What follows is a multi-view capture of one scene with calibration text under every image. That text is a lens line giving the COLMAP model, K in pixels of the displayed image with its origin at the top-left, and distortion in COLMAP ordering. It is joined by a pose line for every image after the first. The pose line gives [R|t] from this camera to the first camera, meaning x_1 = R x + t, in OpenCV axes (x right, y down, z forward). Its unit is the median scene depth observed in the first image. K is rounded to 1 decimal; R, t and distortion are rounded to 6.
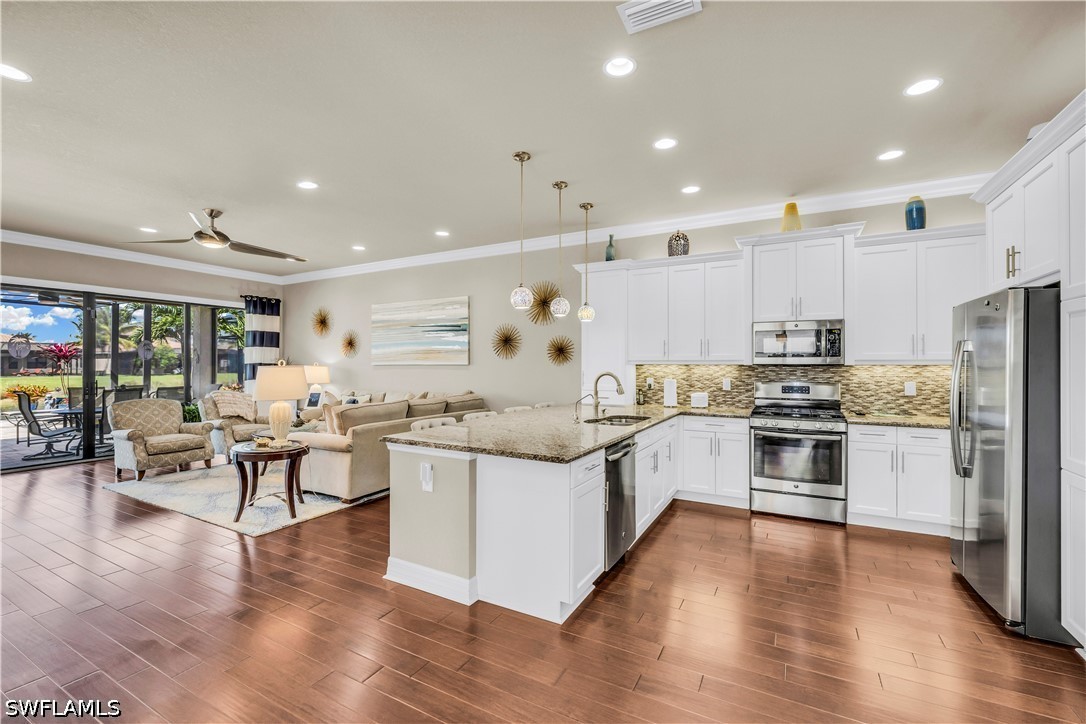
lens RADIAL K [[459.3, 0, 543.0], [0, 459.3, 362.0], [0, 0, 1]] dist [0.000780, 0.000139]
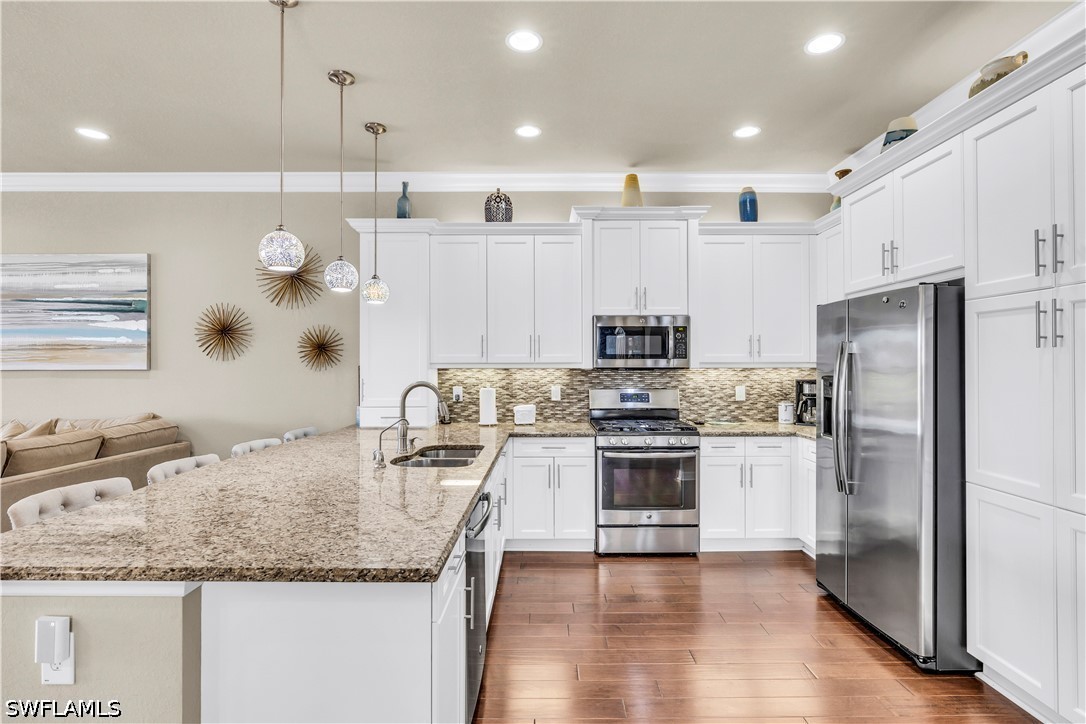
lens RADIAL K [[526.4, 0, 543.0], [0, 526.4, 362.0], [0, 0, 1]] dist [-0.002877, -0.000027]
pose [[0.877605, 0.000160, 0.479384, -0.054334], [0.000920, 0.999998, -0.002019, -0.003076], [-0.479383, 0.002213, 0.877603, 0.217848]]
